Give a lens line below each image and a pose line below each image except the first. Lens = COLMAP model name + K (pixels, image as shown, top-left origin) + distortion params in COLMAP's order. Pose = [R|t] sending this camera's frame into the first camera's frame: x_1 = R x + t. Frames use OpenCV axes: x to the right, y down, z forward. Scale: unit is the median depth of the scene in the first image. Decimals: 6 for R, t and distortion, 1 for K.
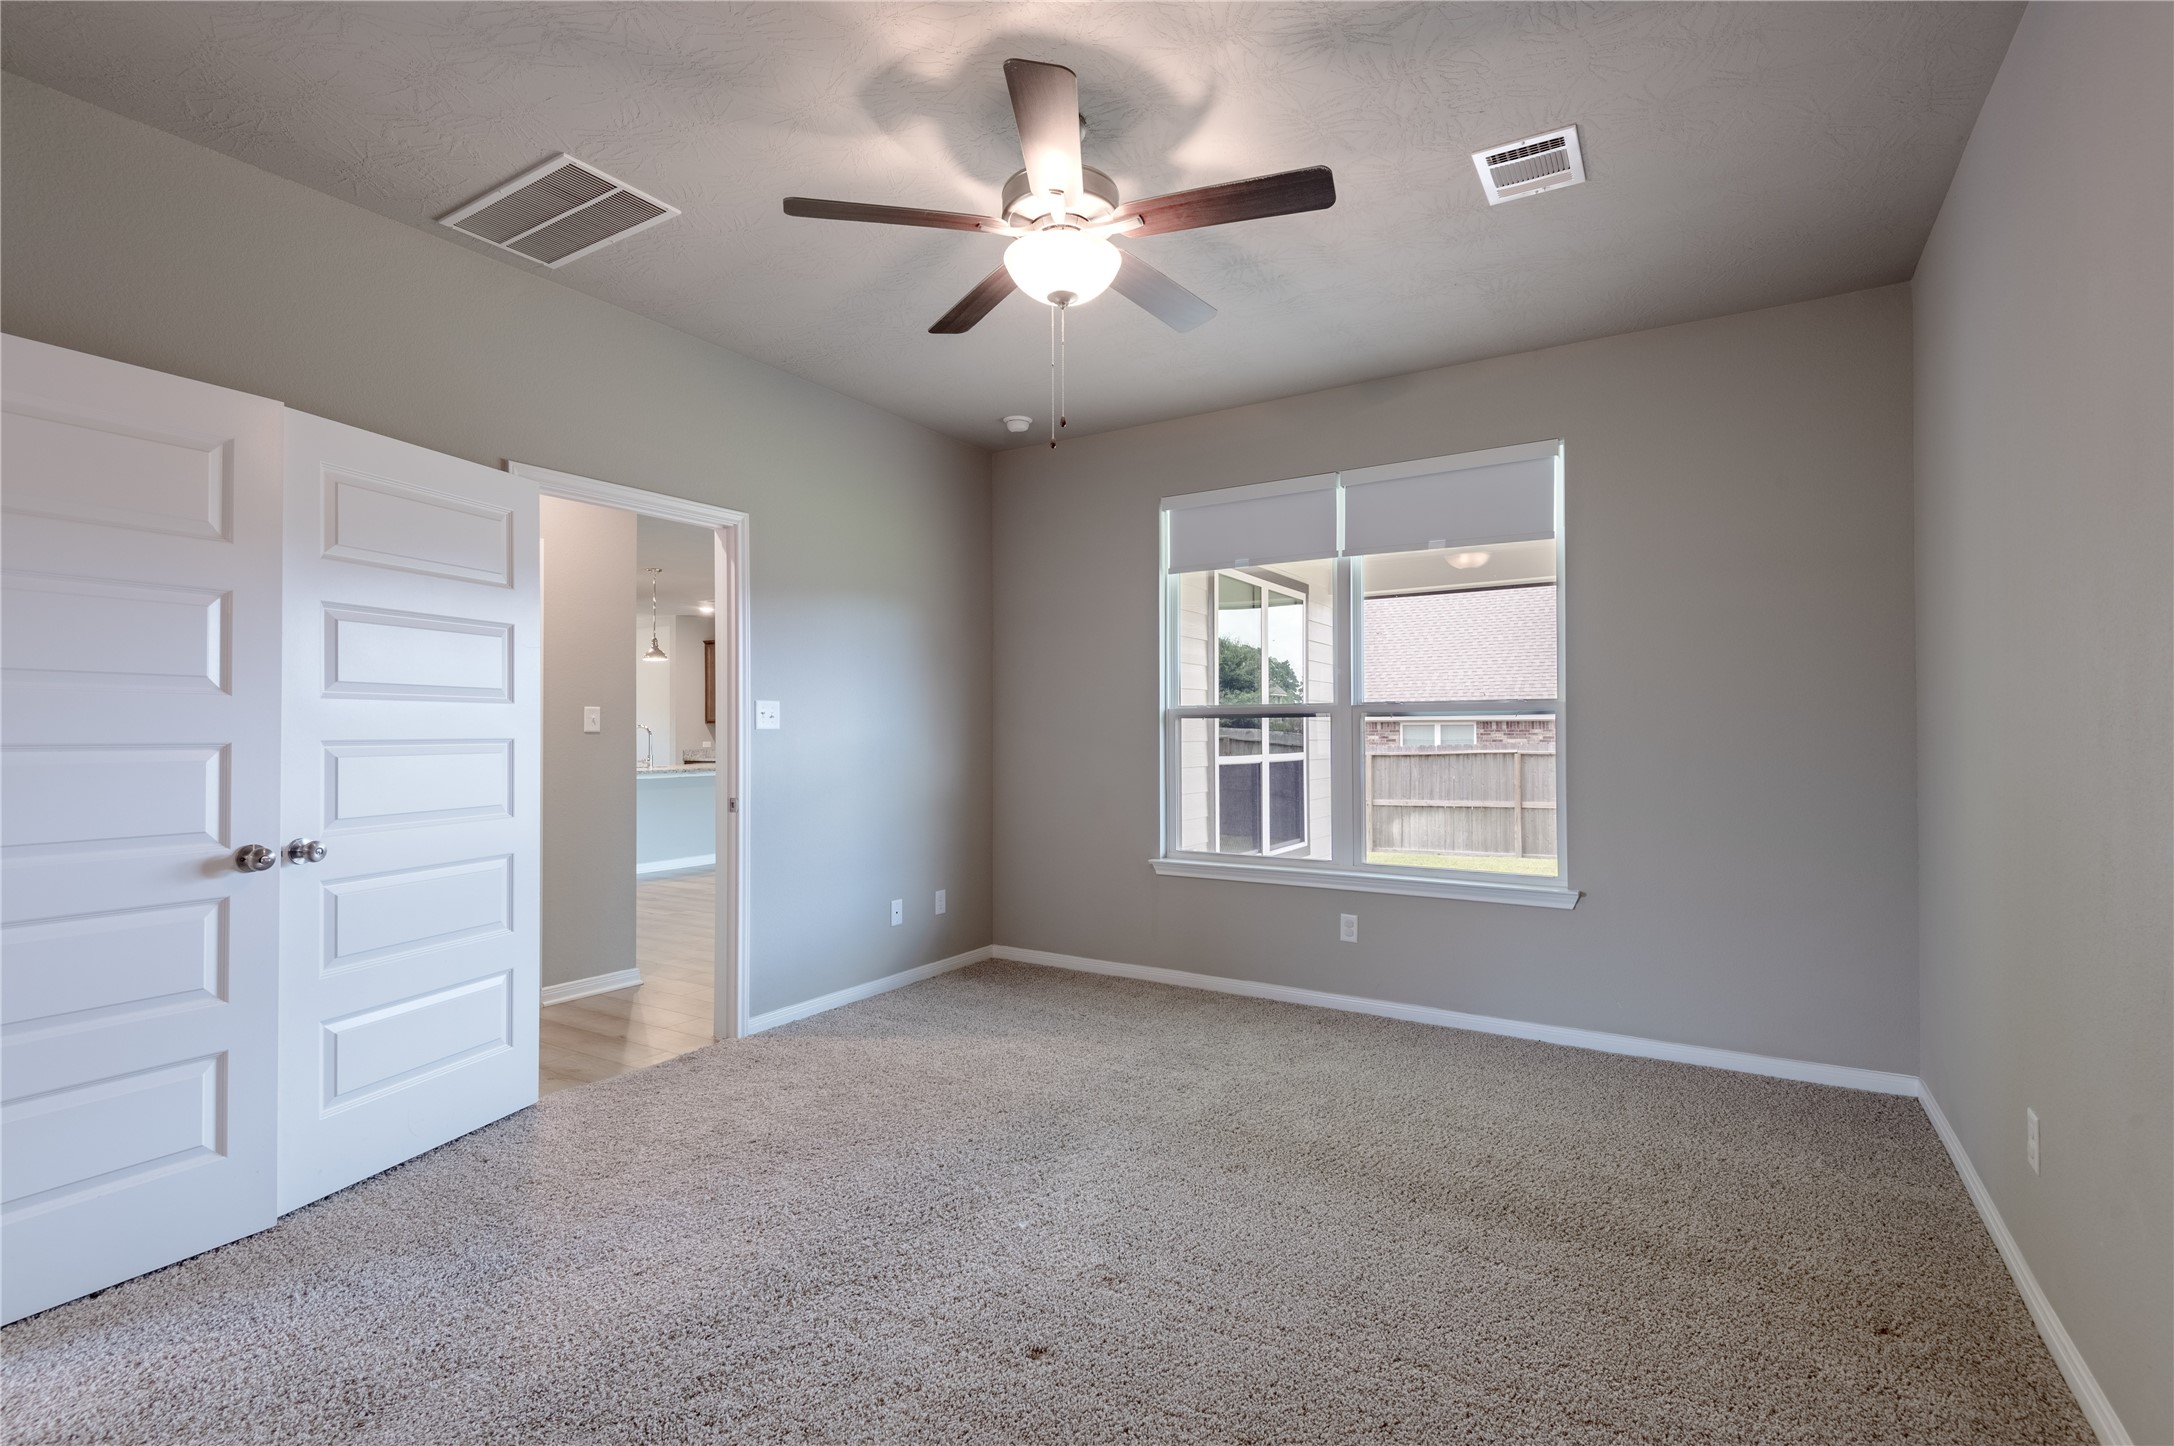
lens RADIAL K [[1004.5, 0, 1080.9], [0, 1004.5, 730.0], [0, 0, 1]] dist [0.020642, -0.011358]
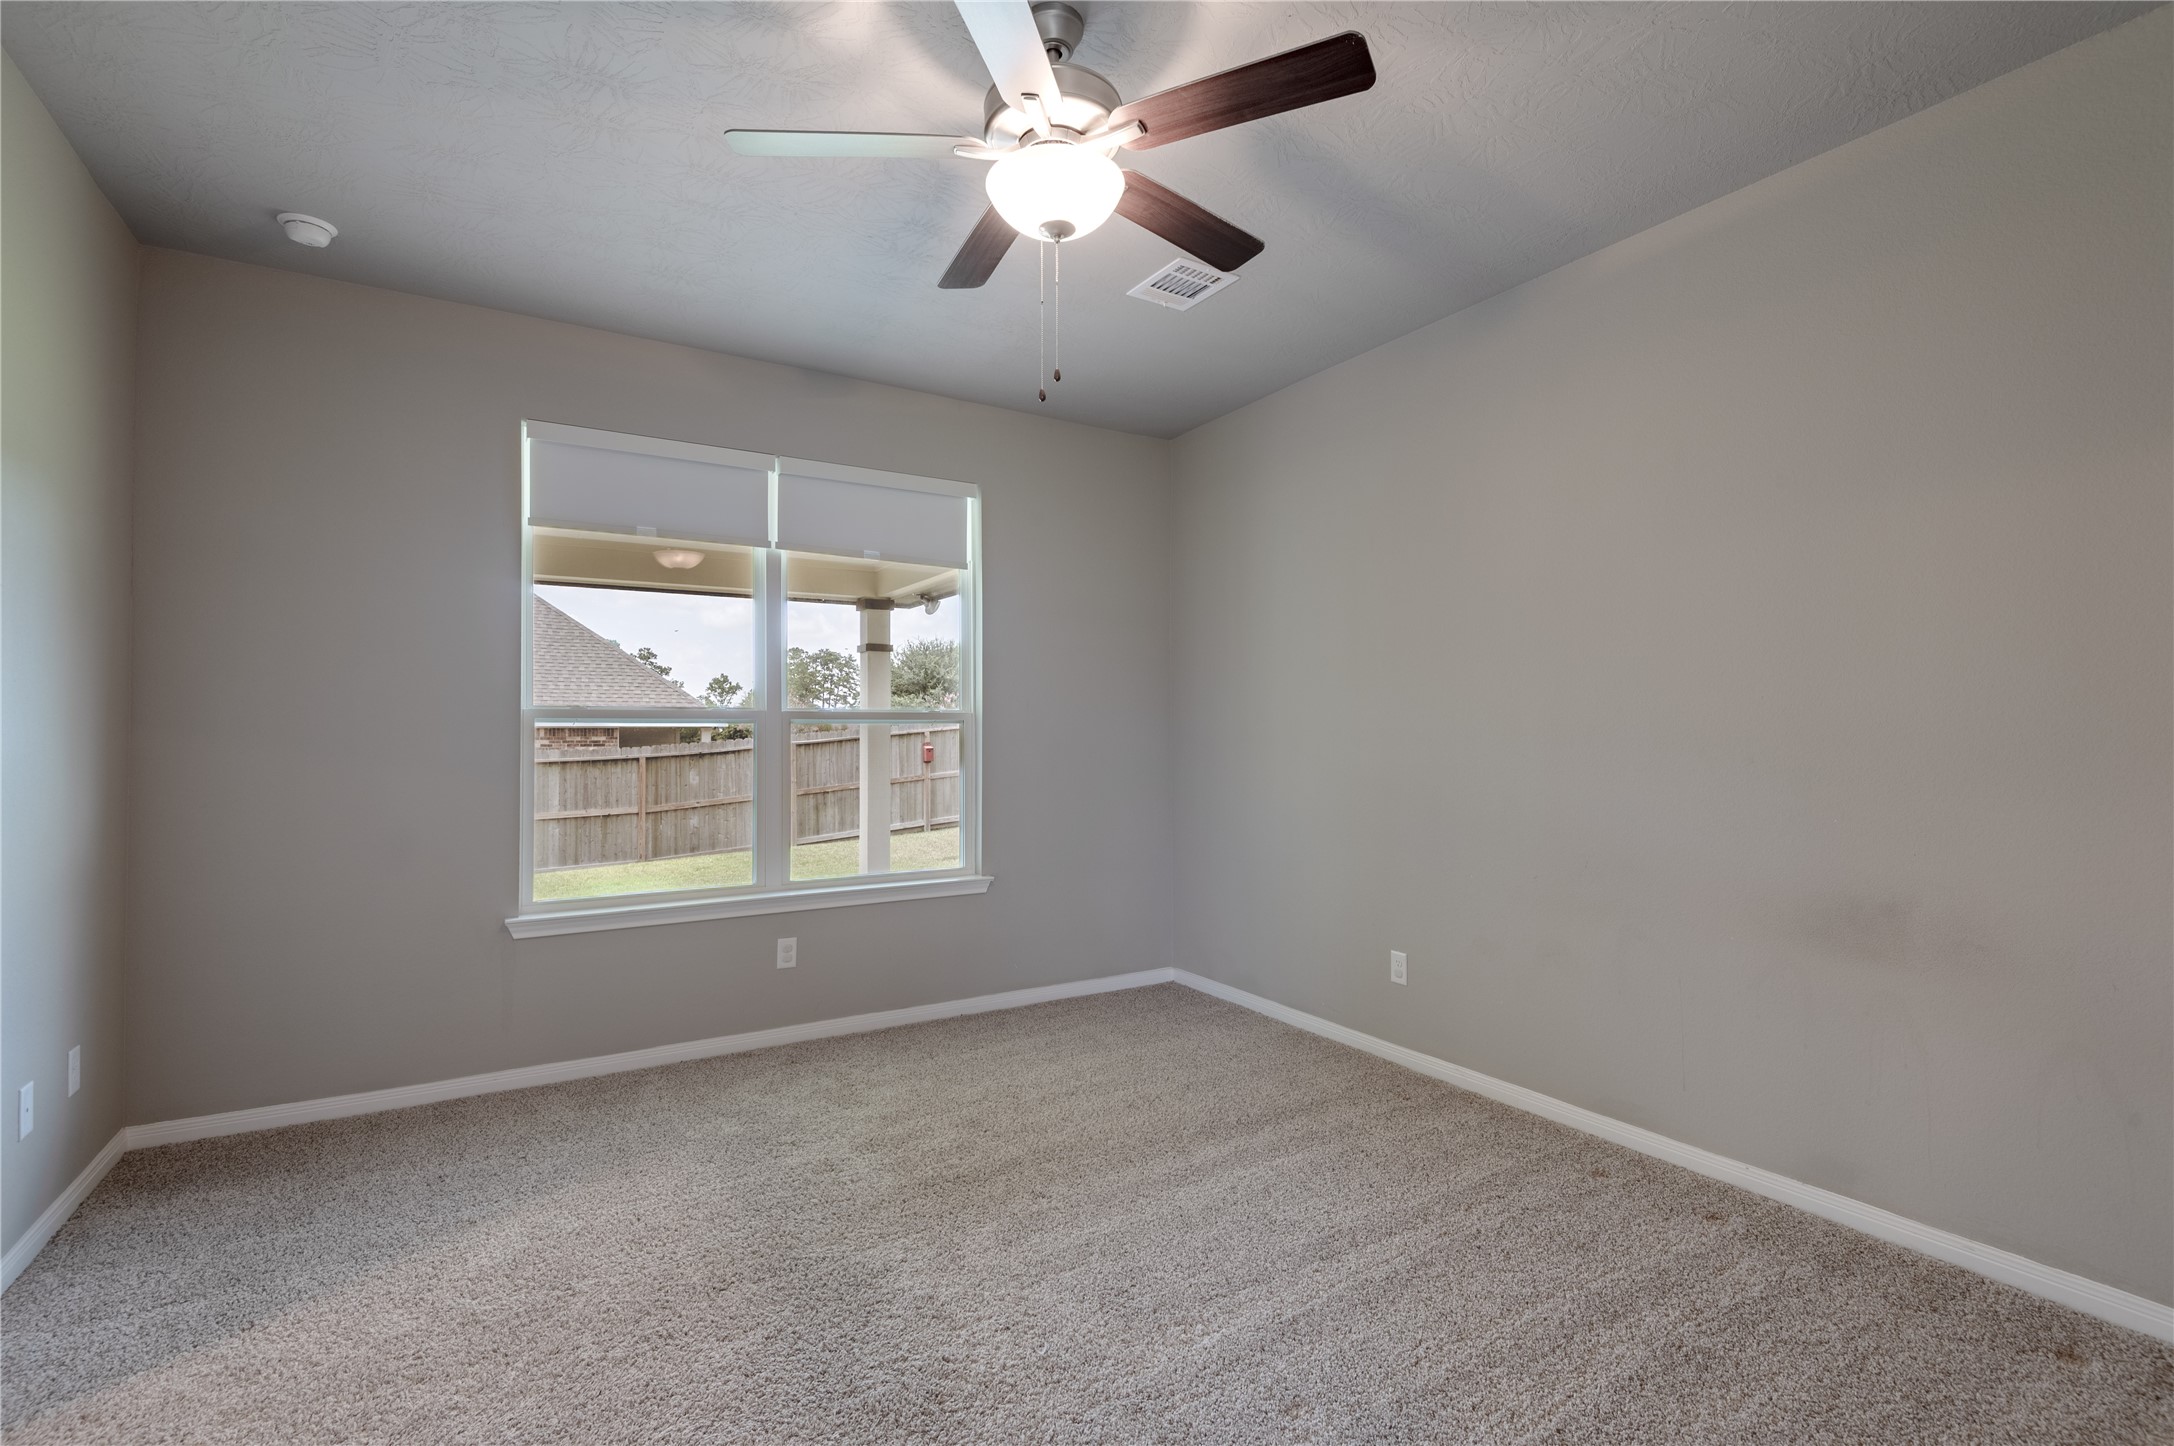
lens RADIAL K [[1004.5, 0, 1080.7], [0, 1004.5, 725.7], [0, 0, 1]] dist [0.020642, -0.011358]
pose [[0.443095, 0.011098, 0.896406, -0.487828], [-0.000536, 0.999926, -0.012115, -0.000394], [-0.896475, 0.004888, 0.443068, 0.386563]]
